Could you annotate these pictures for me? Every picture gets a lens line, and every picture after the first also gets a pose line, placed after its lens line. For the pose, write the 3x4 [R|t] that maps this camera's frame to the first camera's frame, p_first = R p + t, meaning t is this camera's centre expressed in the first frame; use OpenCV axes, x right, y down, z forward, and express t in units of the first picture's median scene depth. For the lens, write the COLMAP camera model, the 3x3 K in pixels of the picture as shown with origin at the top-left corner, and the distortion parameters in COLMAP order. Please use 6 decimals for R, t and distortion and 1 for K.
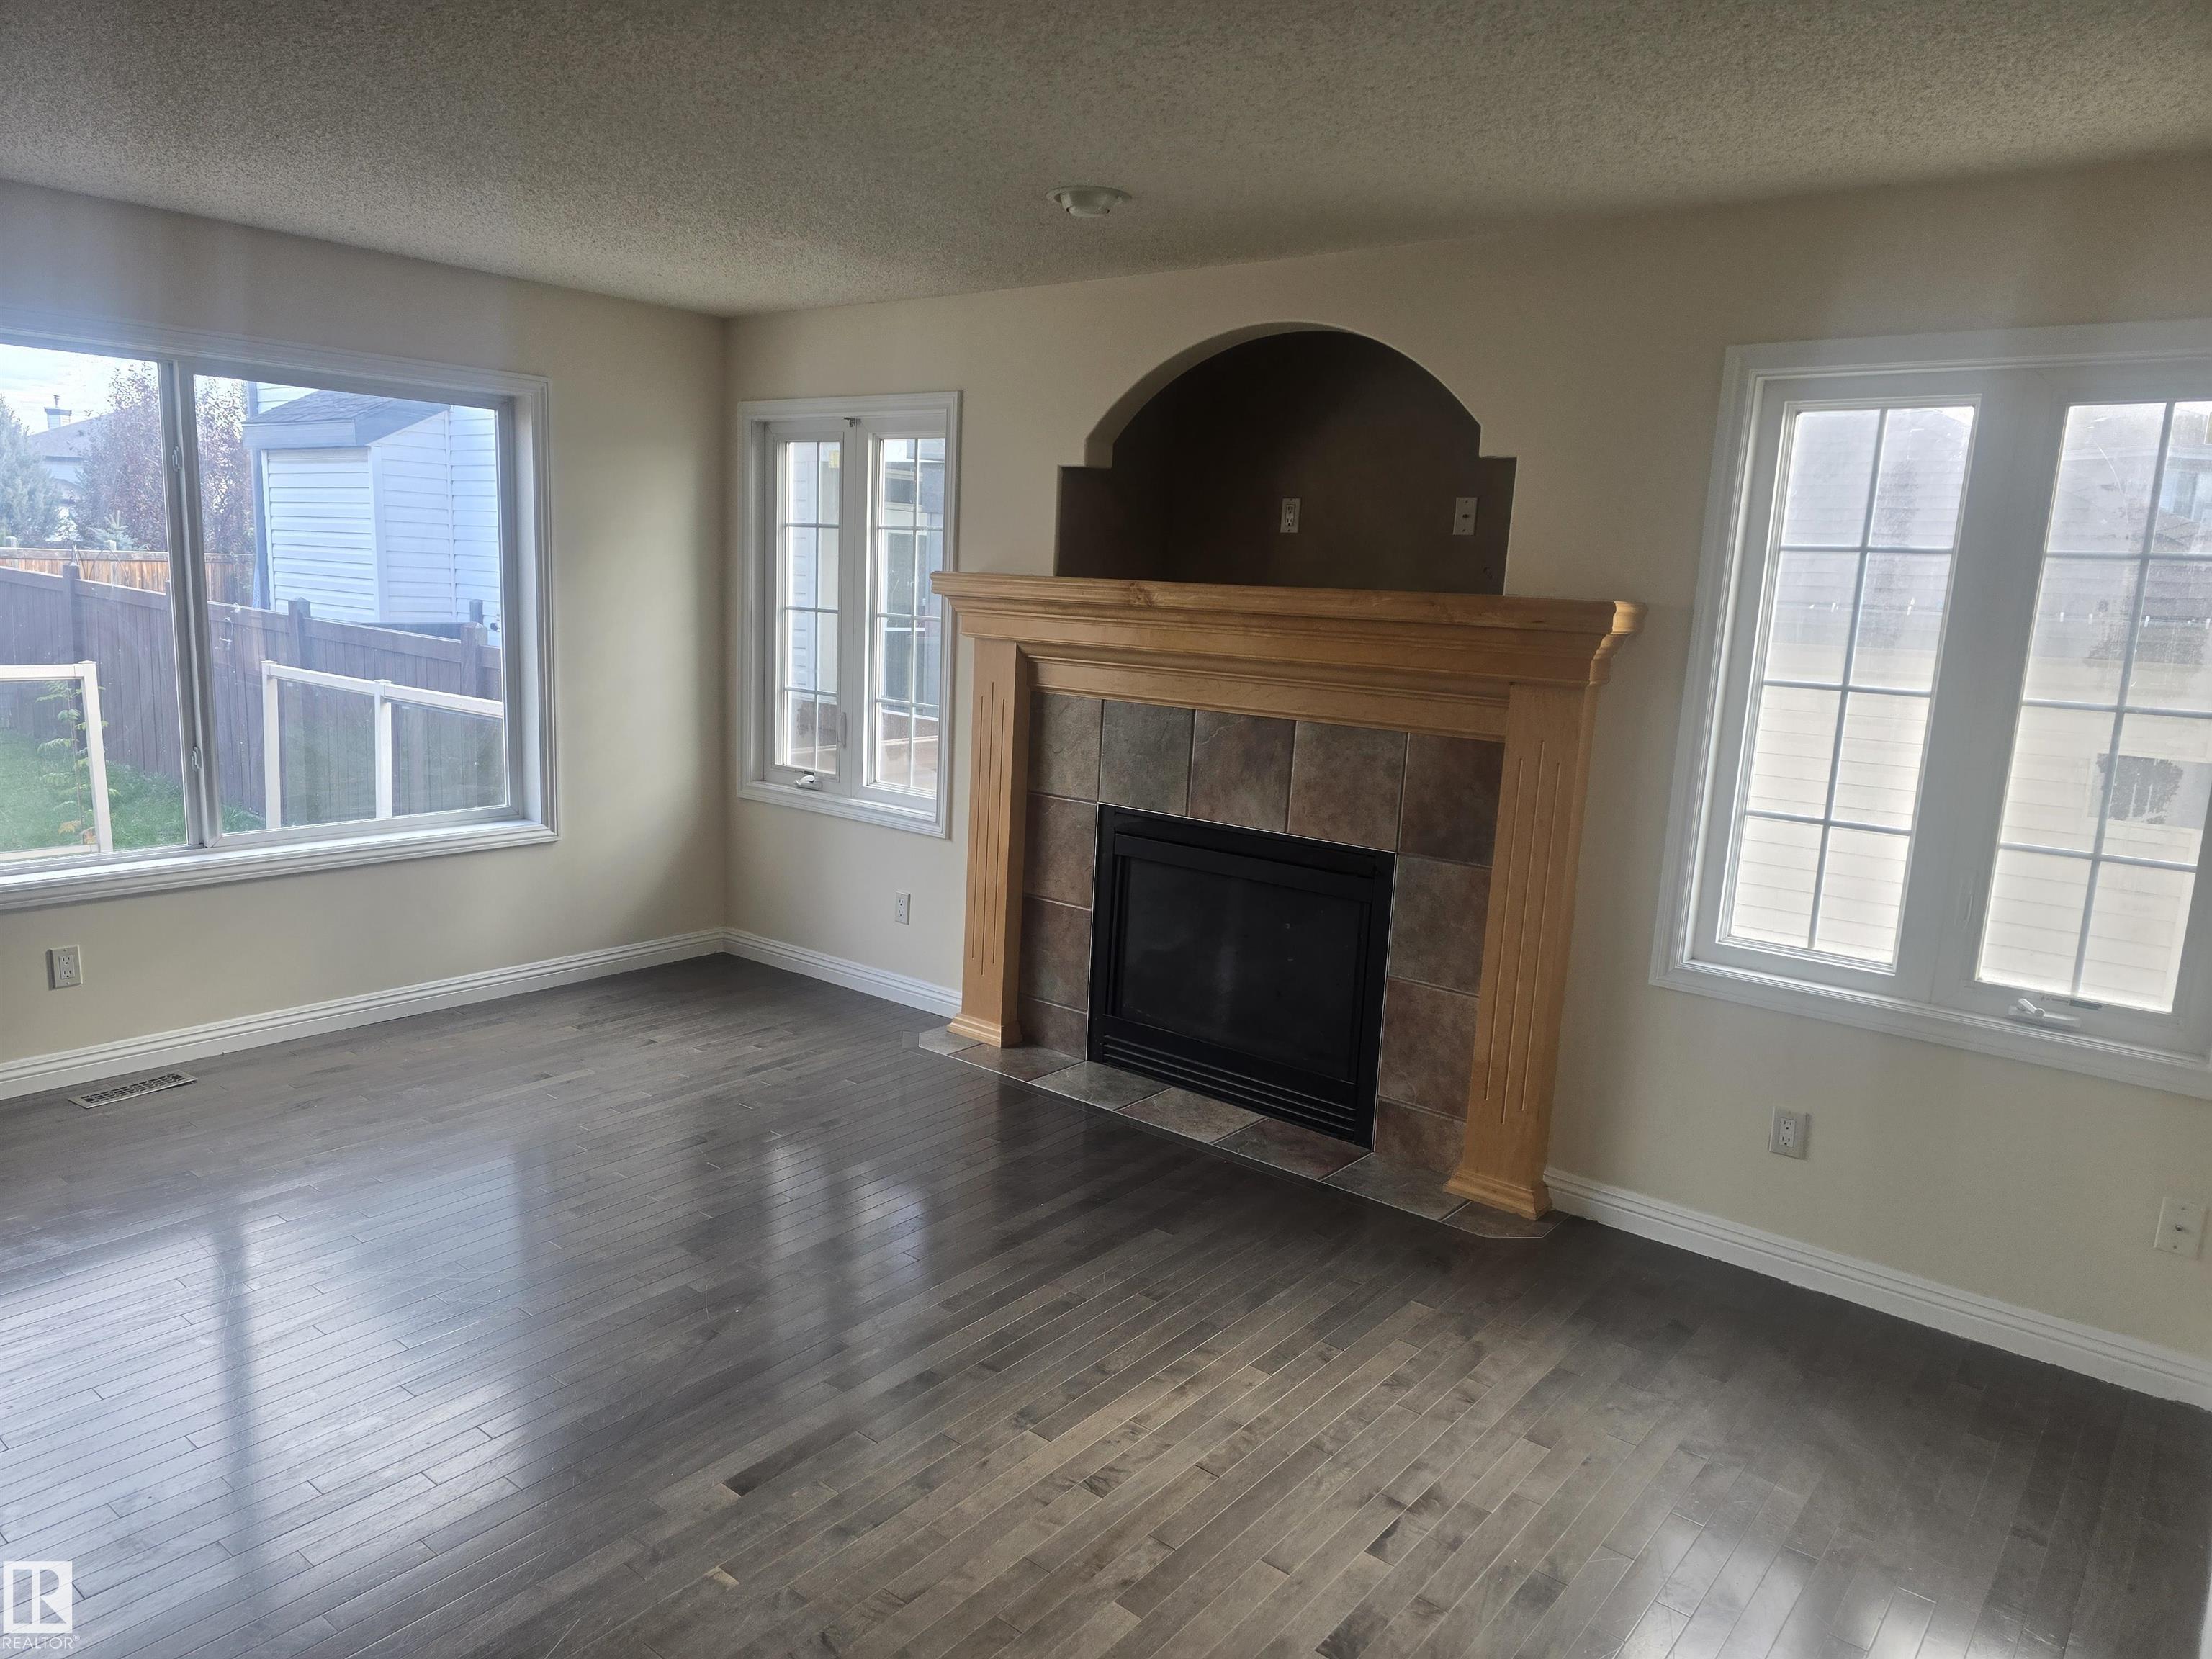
lens RADIAL K [[1484.6, 0, 1081.4], [0, 1484.6, 806.9], [0, 0, 1]] dist [0.069954, -0.059972]
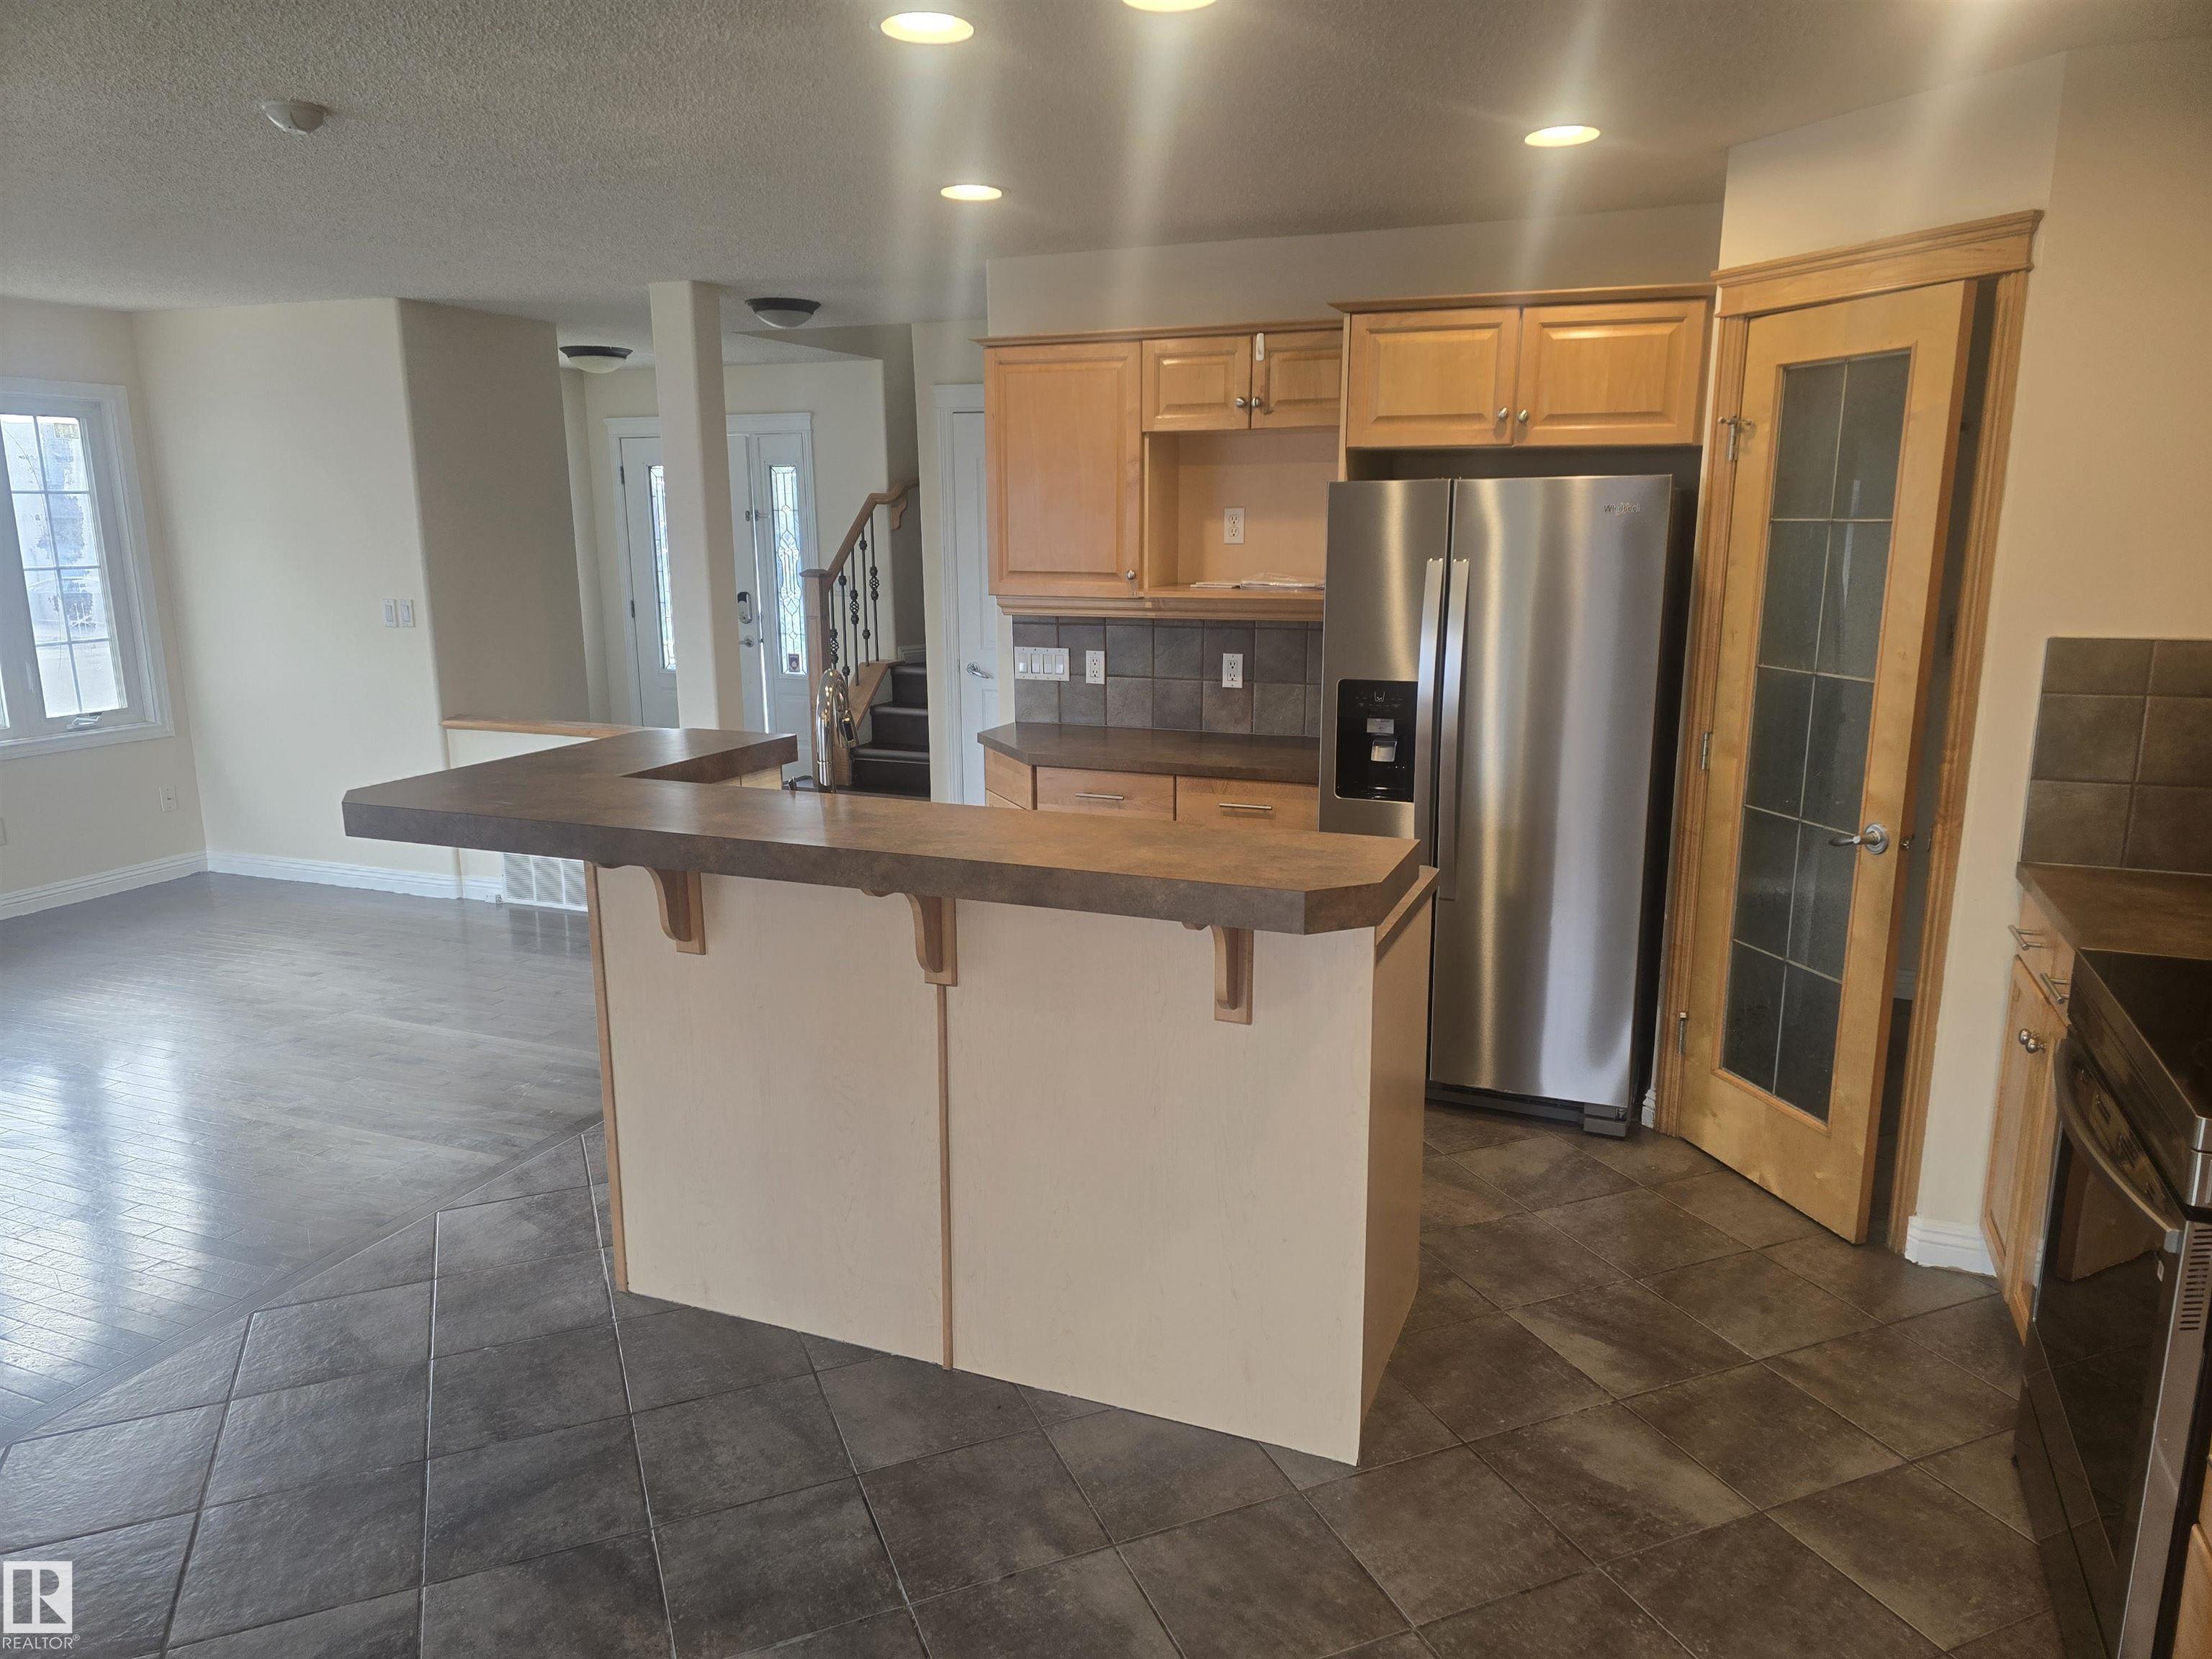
lens RADIAL K [[1486.7, 0, 1095.4], [0, 1486.7, 835.9], [0, 0, 1]] dist [0.071961, -0.065242]
pose [[-0.289731, -0.240269, 0.926459, -1.248856], [0.149271, 0.944790, 0.291704, -0.081284], [-0.945396, 0.222809, -0.237870, 0.181398]]
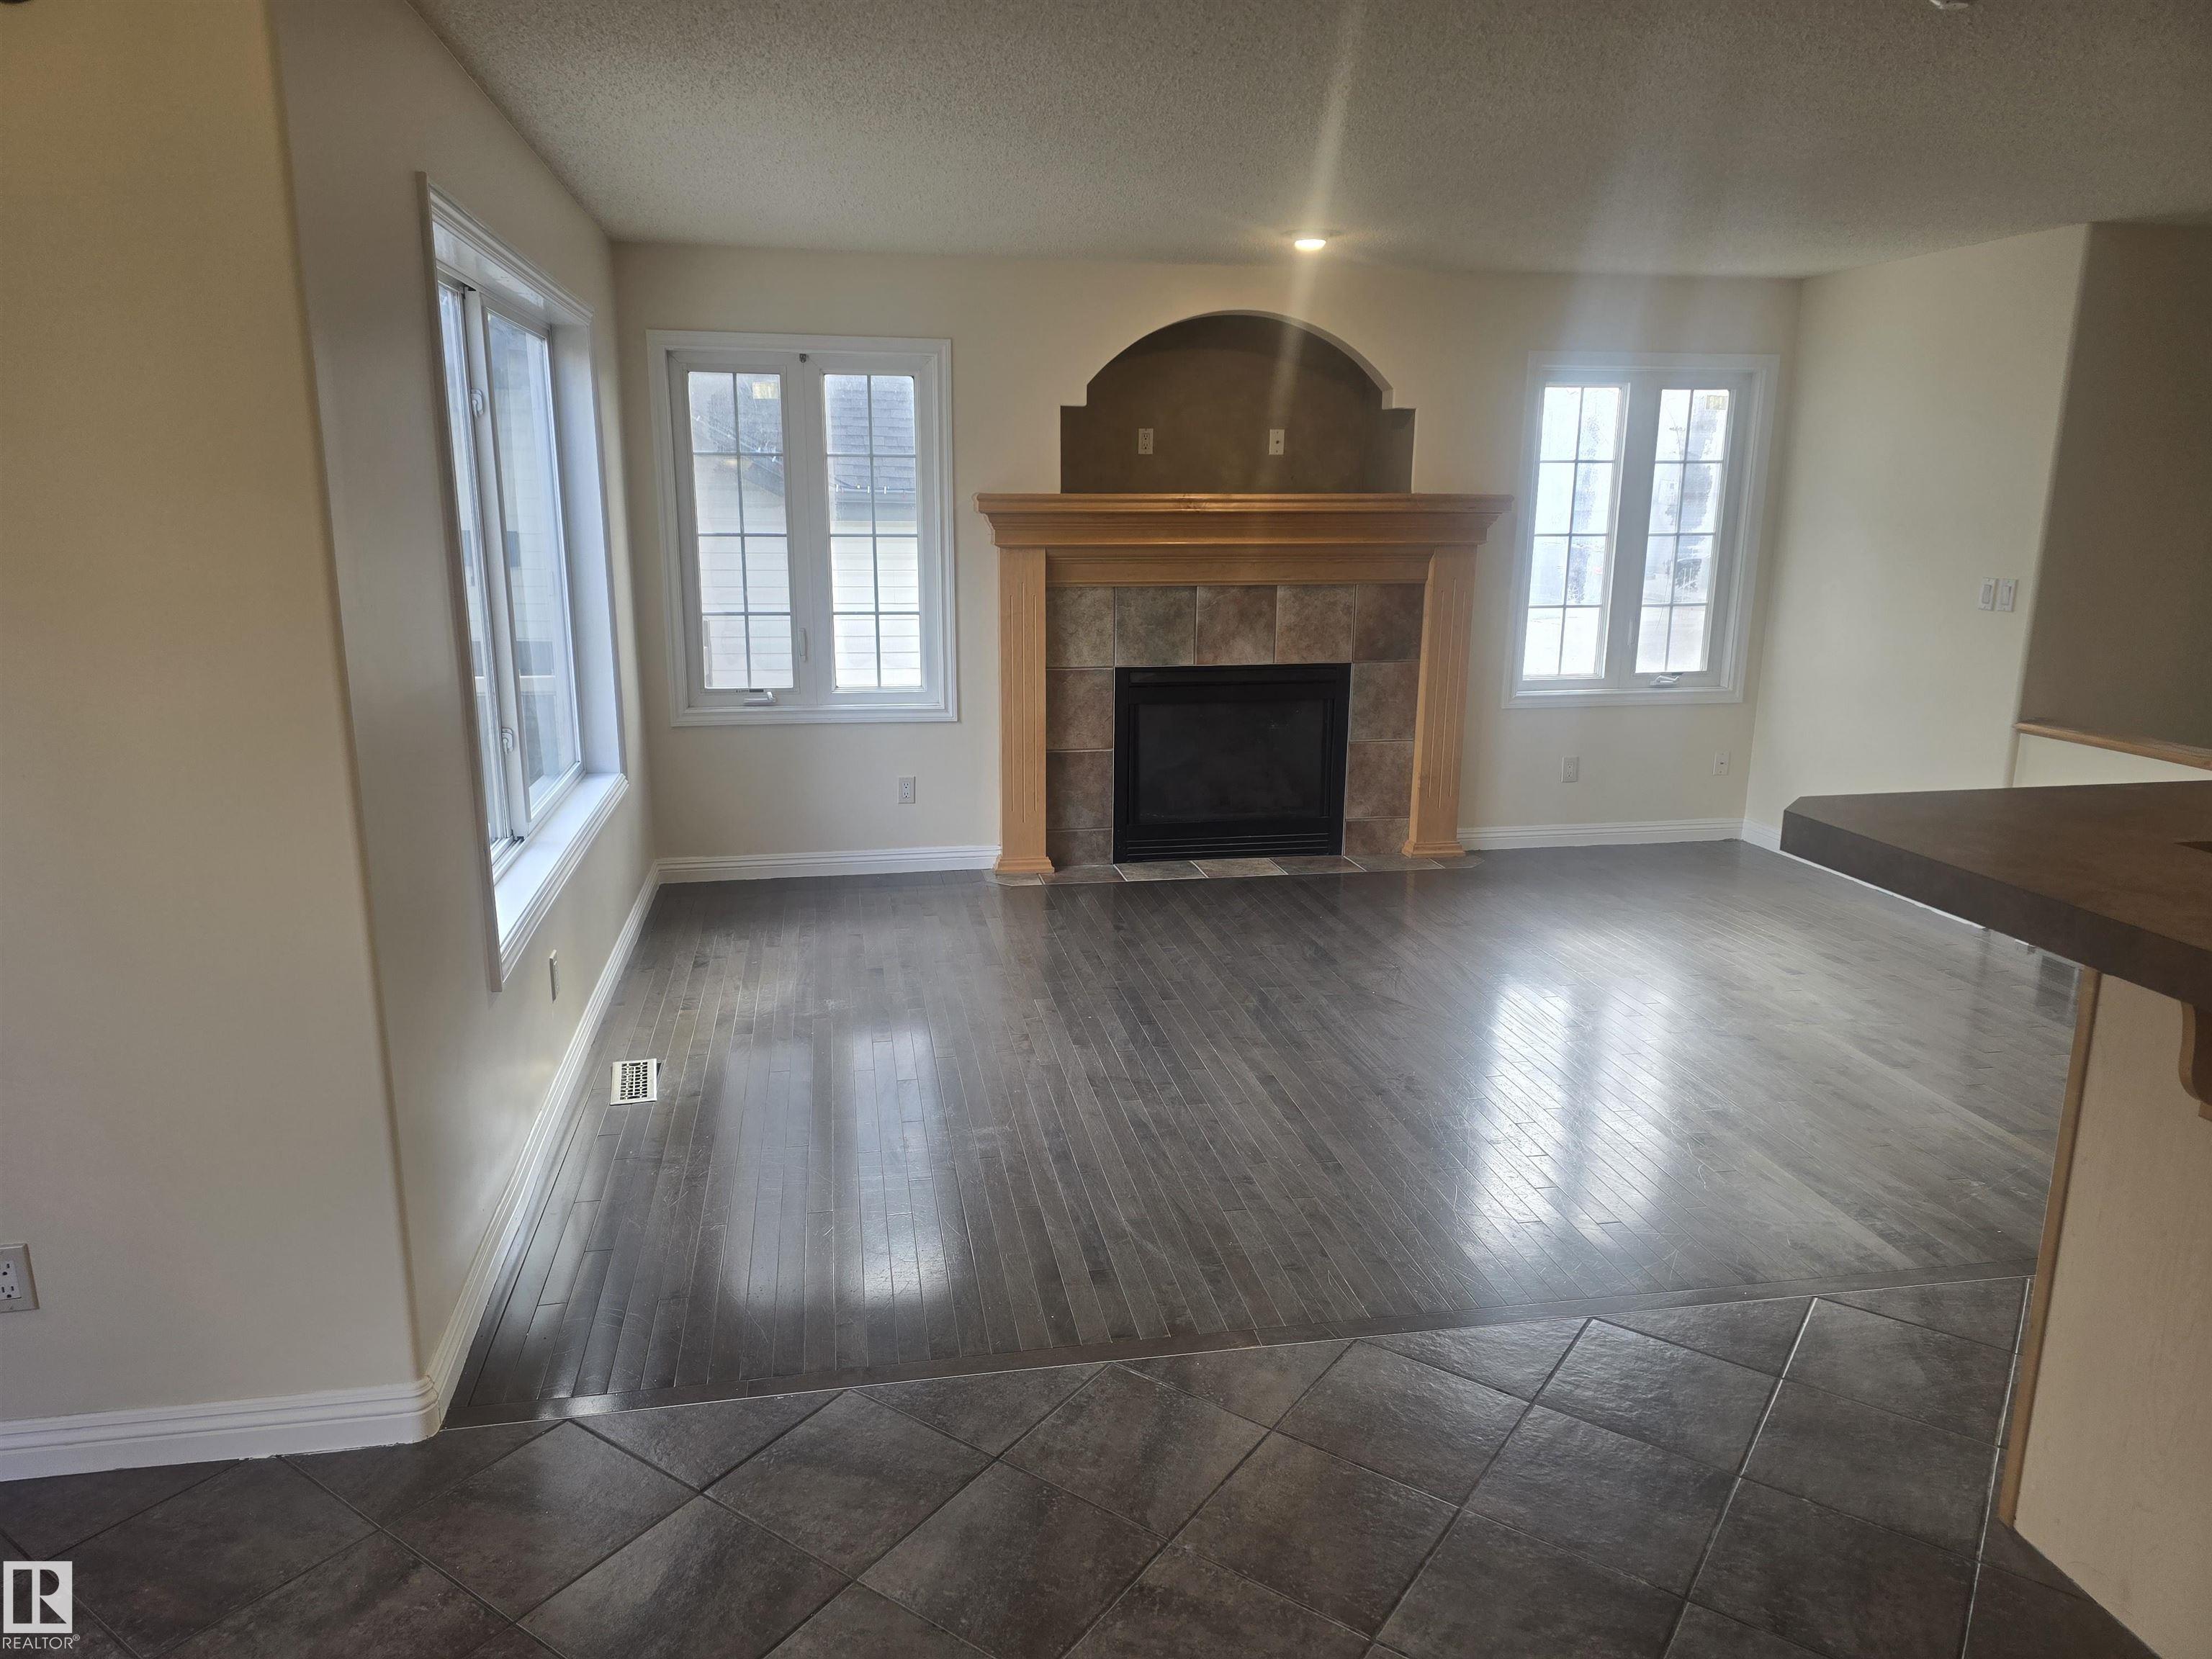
lens RADIAL K [[1486.7, 0, 1095.4], [0, 1486.7, 835.9], [0, 0, 1]] dist [0.071961, -0.065242]
pose [[0.642521, -0.208857, 0.737255, -1.121837], [0.145311, 0.977890, 0.150387, -0.063771], [-0.752364, 0.010505, 0.658664, 0.159747]]
